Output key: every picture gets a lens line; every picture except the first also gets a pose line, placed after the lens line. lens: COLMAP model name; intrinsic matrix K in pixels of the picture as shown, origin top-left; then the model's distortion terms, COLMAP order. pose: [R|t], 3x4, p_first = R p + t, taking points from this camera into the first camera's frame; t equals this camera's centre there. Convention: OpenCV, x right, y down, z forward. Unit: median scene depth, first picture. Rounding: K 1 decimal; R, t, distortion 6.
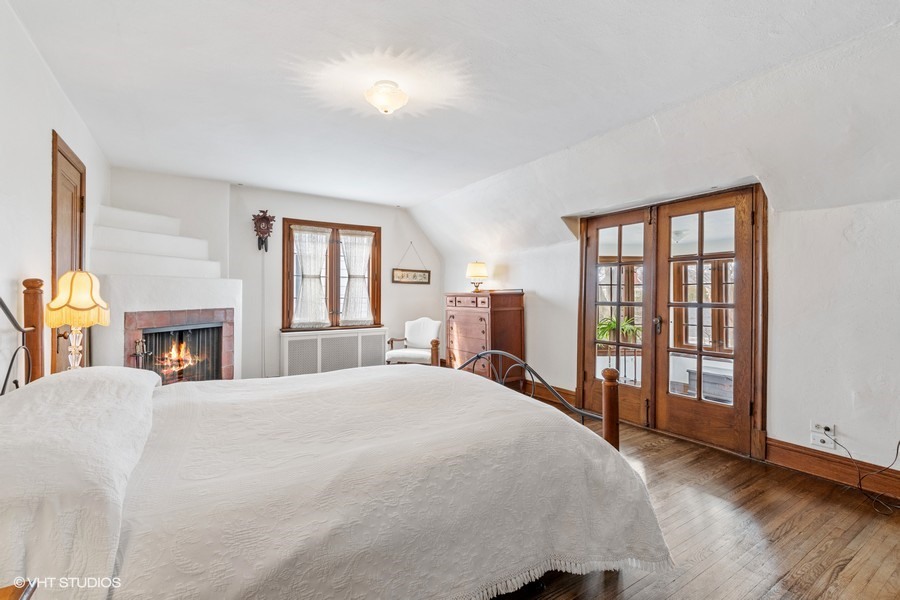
lens RADIAL K [[401.8, 0, 441.2], [0, 401.8, 297.0], [0, 0, 1]] dist [0.004372, 0.000180]
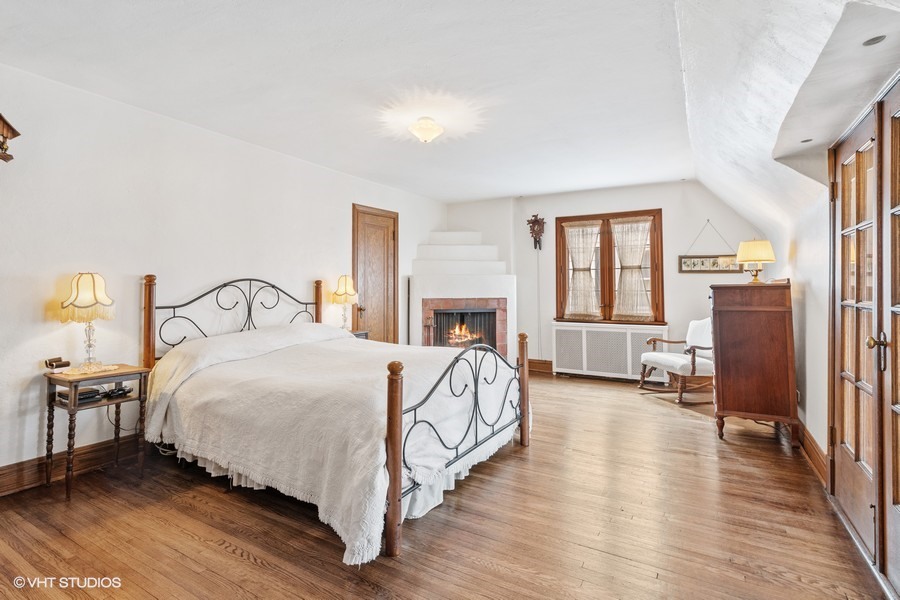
lens RADIAL K [[401.8, 0, 441.0], [0, 401.8, 281.3], [0, 0, 1]] dist [0.004372, 0.000180]
pose [[0.483268, -0.013777, -0.875364, 0.424874], [-0.003316, 0.999840, -0.017566, -0.001523], [0.875466, 0.011392, 0.483145, 0.194117]]
